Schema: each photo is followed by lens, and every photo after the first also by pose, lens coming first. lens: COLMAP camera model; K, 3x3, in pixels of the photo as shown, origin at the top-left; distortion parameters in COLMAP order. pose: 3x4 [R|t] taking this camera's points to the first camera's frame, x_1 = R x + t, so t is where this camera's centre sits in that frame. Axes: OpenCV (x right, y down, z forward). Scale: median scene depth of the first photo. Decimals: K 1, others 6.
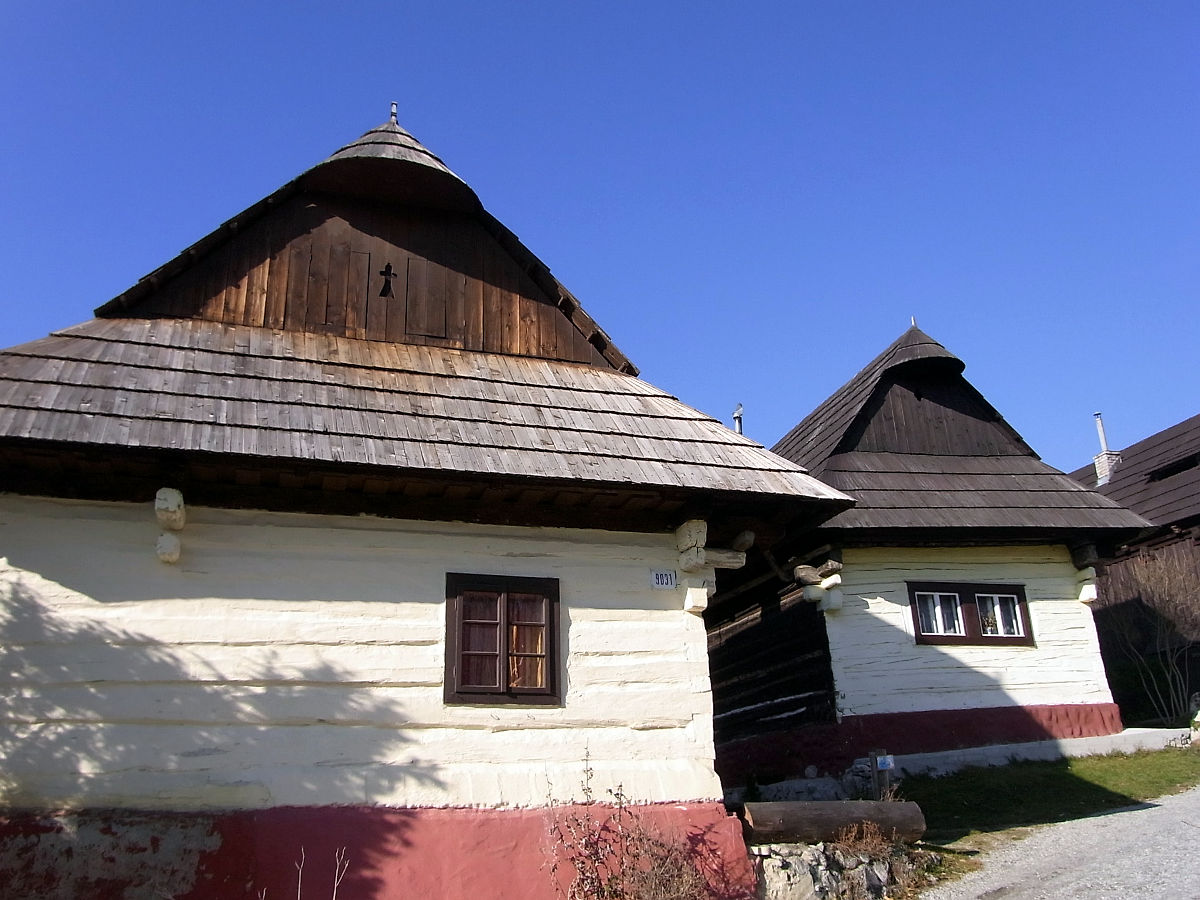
lens RADIAL K [[979.1, 0, 596.9], [0, 979.1, 447.3], [0, 0, 1]] dist [-0.043232, 0.019702]
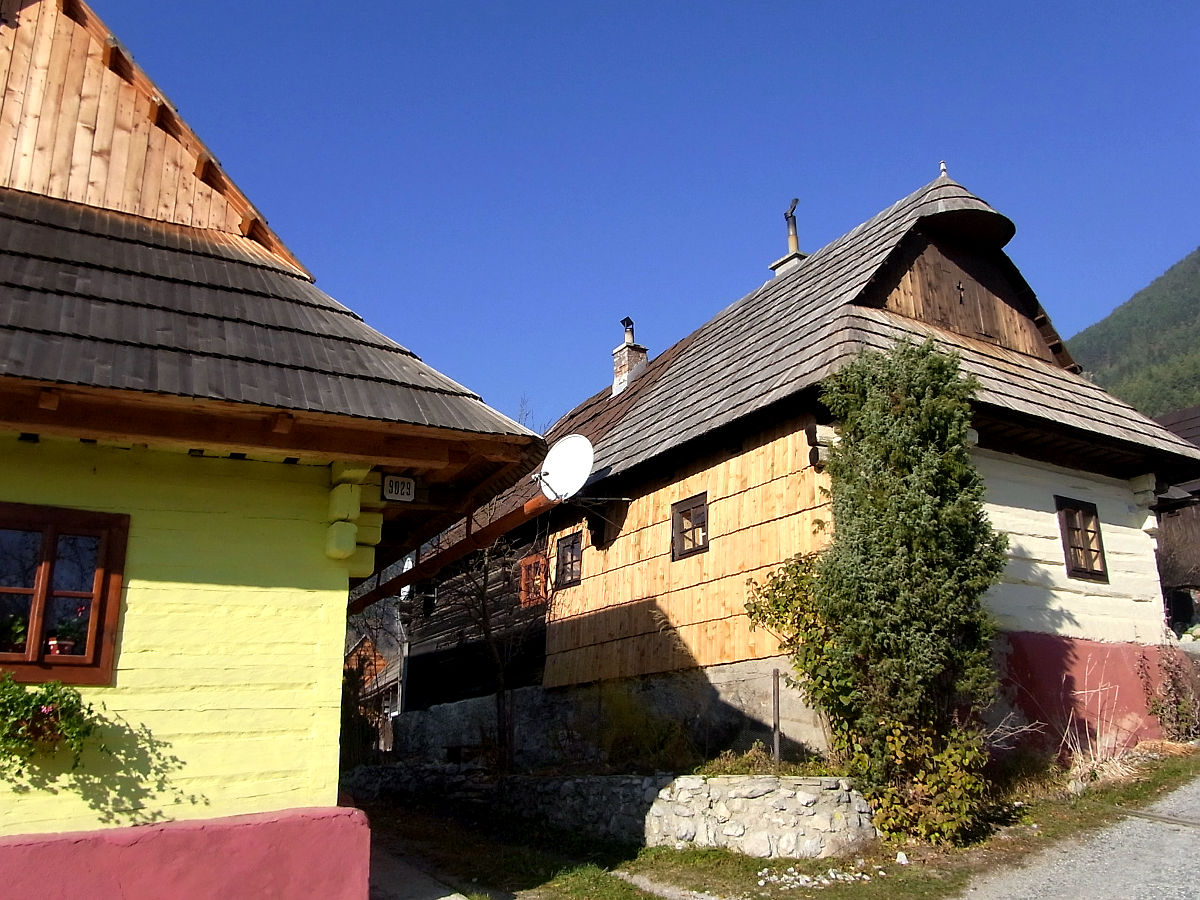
lens RADIAL K [[979.1, 0, 600.5], [0, 979.1, 457.6], [0, 0, 1]] dist [-0.043232, 0.019702]
pose [[0.975290, 0.073000, 0.208520, -1.089900], [-0.082215, 0.995969, 0.035858, 0.067695], [-0.205061, -0.052115, 0.977361, -0.329045]]
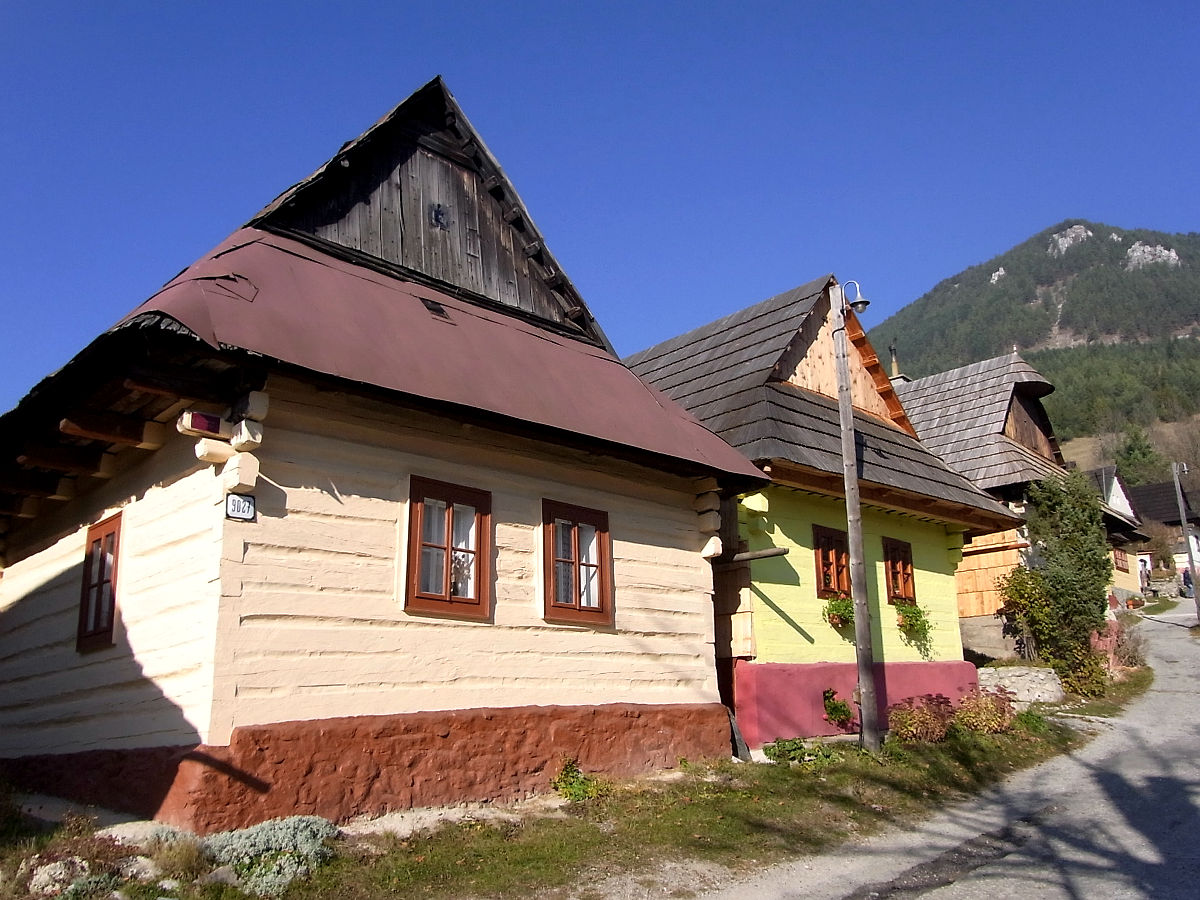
lens RADIAL K [[979.1, 0, 596.2], [0, 979.1, 446.7], [0, 0, 1]] dist [-0.043232, 0.019702]
pose [[0.885366, 0.152358, 0.439221, -2.519384], [-0.173348, 0.984830, 0.007808, 0.072343], [-0.431368, -0.083051, 0.898345, -0.896094]]
